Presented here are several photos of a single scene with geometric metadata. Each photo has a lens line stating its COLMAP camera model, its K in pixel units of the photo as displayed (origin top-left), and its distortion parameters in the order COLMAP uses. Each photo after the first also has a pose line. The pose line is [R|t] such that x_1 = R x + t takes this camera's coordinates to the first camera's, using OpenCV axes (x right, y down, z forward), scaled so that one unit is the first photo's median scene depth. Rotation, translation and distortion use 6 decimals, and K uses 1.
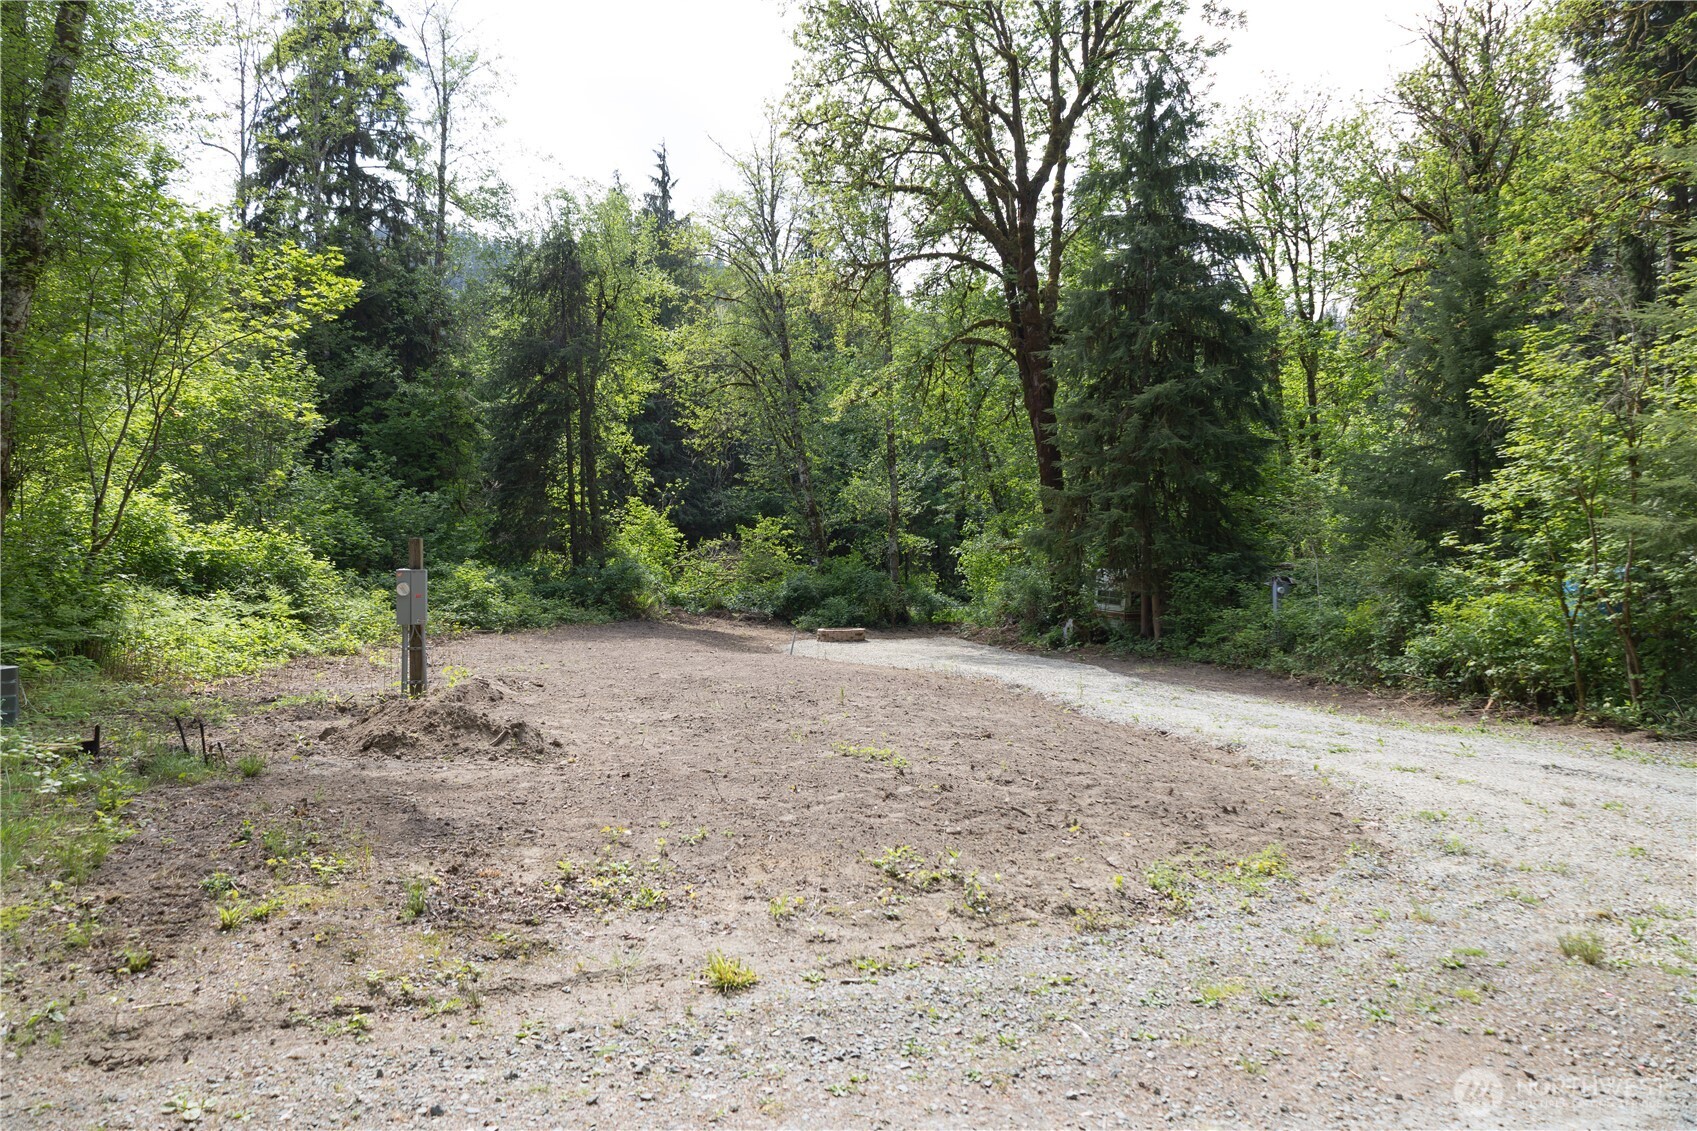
lens RADIAL K [[1179.6, 0, 848.5], [0, 1179.6, 565.5], [0, 0, 1]] dist [0.030572, 0.002286]
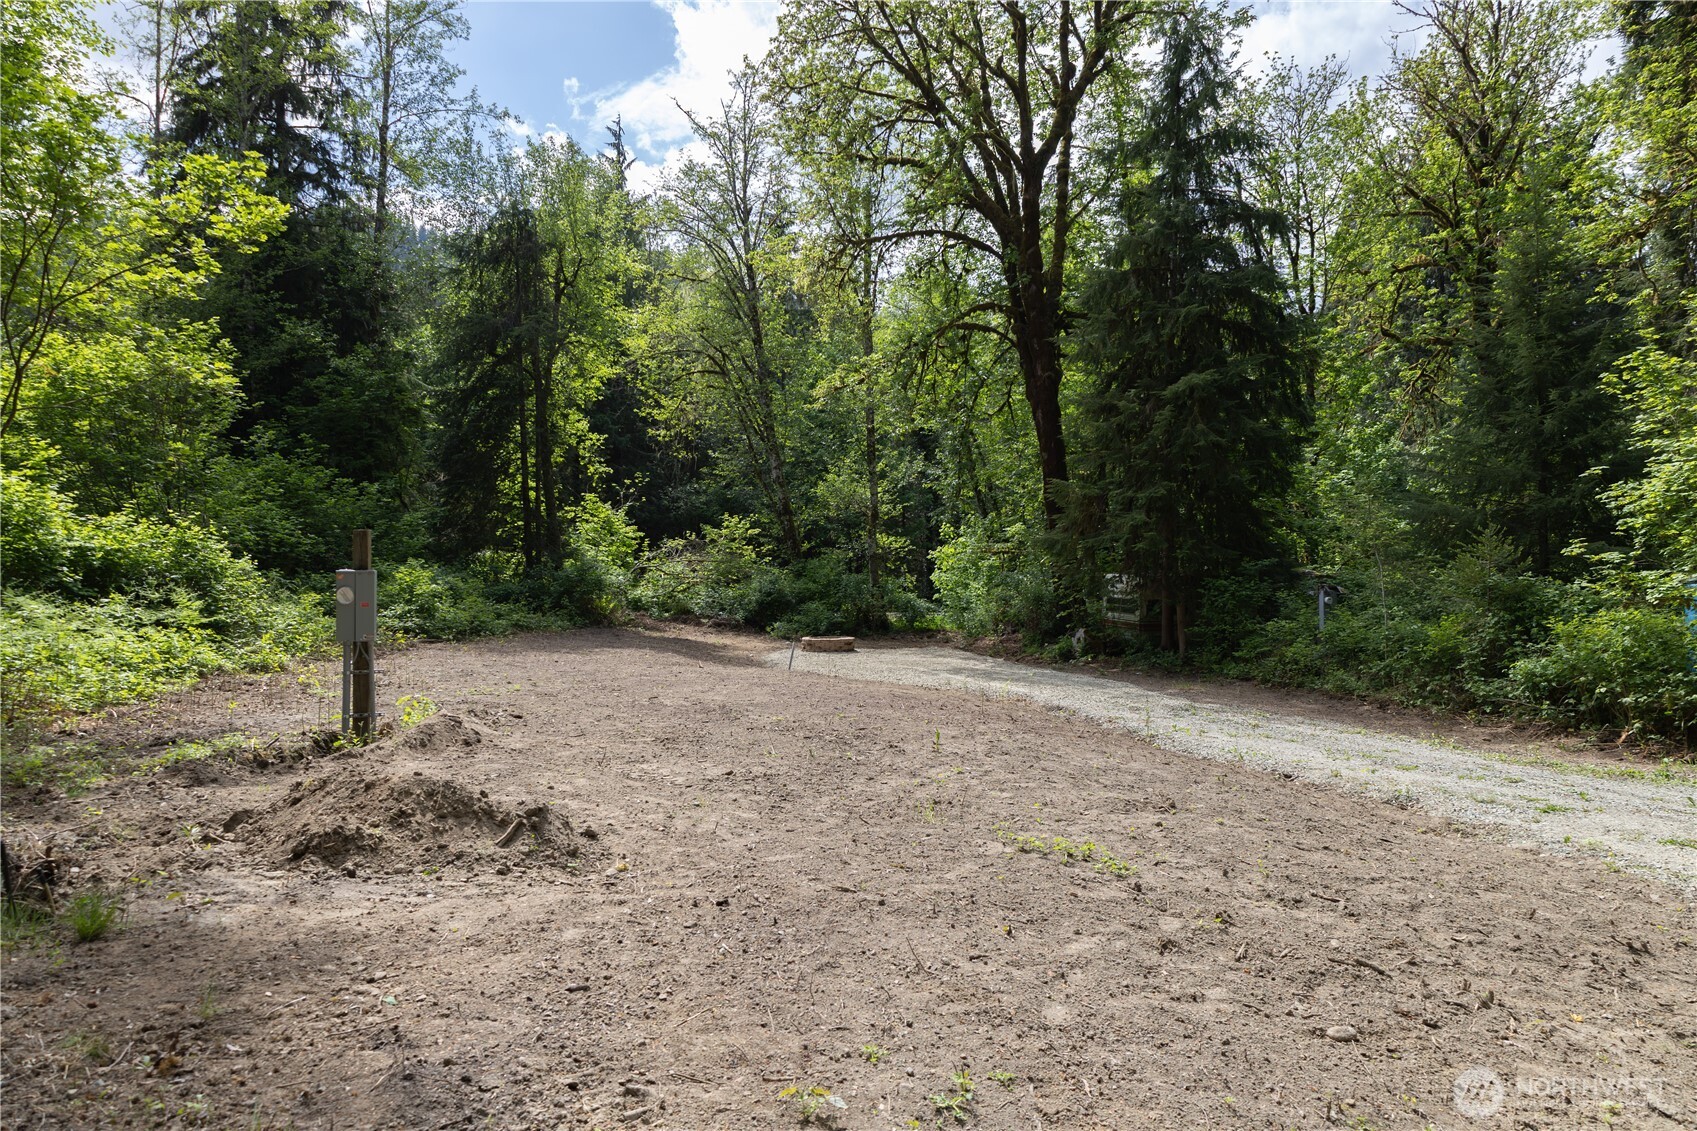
lens RADIAL K [[1153.5, 0, 853.9], [0, 1153.5, 575.2], [0, 0, 1]] dist [0.002155, 0.019679]
pose [[0.997934, 0.007294, 0.063832, -0.040367], [-0.007816, 0.999938, 0.007926, -0.001973], [-0.063770, -0.008408, 0.997929, 0.100862]]
